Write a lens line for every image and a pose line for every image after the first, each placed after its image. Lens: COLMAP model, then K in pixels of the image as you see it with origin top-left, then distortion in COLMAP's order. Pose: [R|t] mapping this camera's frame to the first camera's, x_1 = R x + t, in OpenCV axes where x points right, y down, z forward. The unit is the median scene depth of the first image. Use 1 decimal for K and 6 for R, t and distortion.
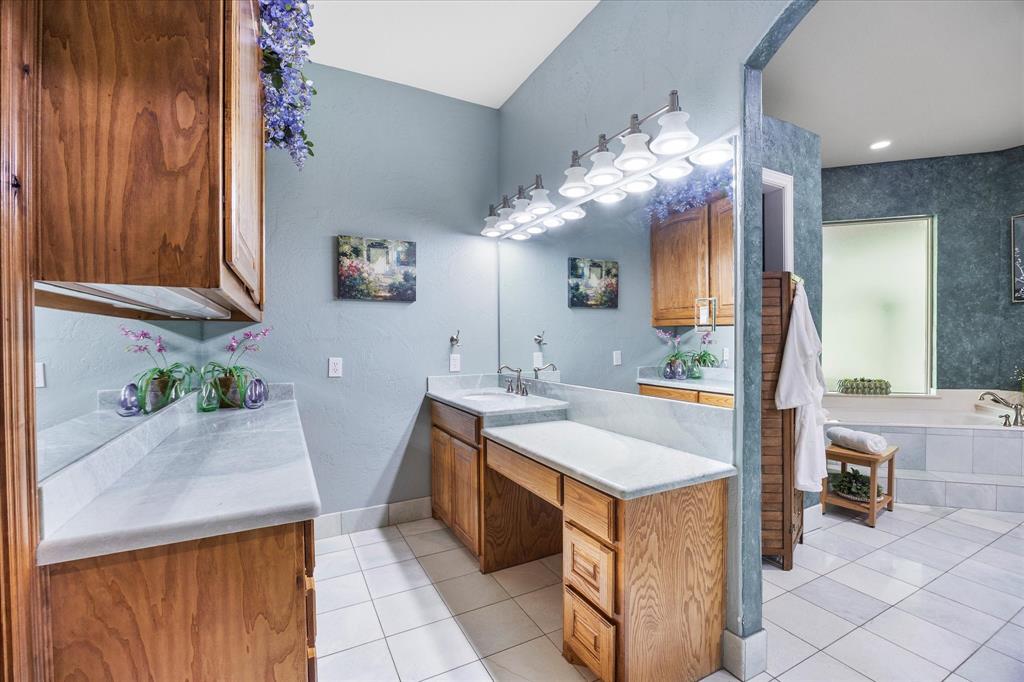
lens RADIAL K [[441.0, 0, 512.7], [0, 441.0, 343.1], [0, 0, 1]] dist [-0.012458, 0.000254]
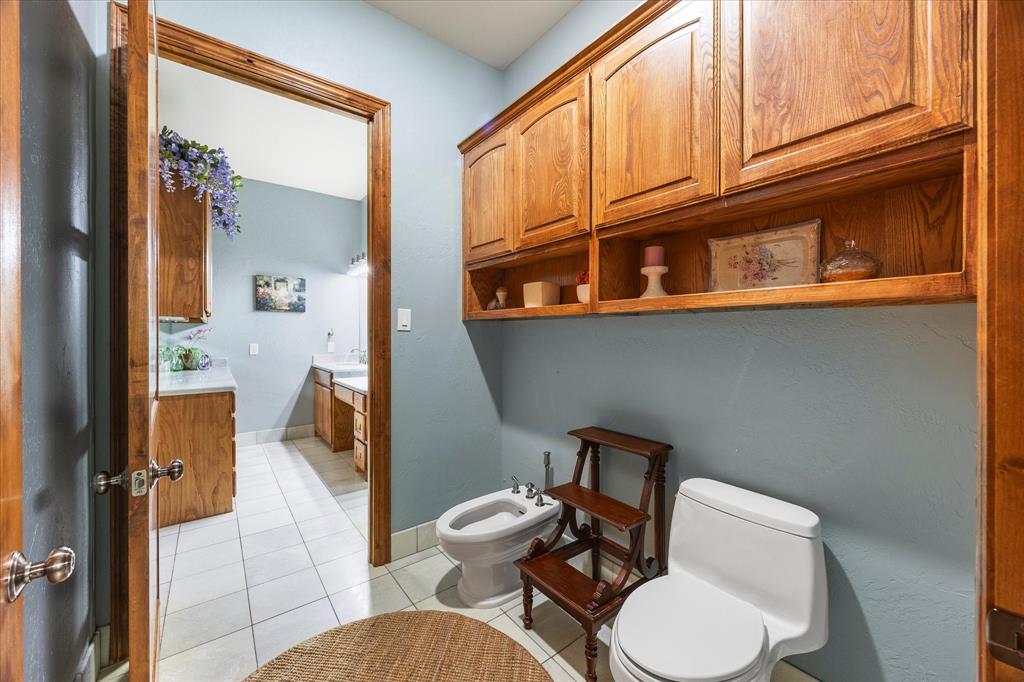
lens RADIAL K [[387.5, 0, 511.4], [0, 387.5, 335.5], [0, 0, 1]] dist [0.001335, 0.000012]
pose [[0.985307, 0.006689, 0.170660, 0.413788], [-0.005590, 0.999960, -0.006920, 0.005500], [-0.170700, 0.005865, 0.985306, -0.840896]]
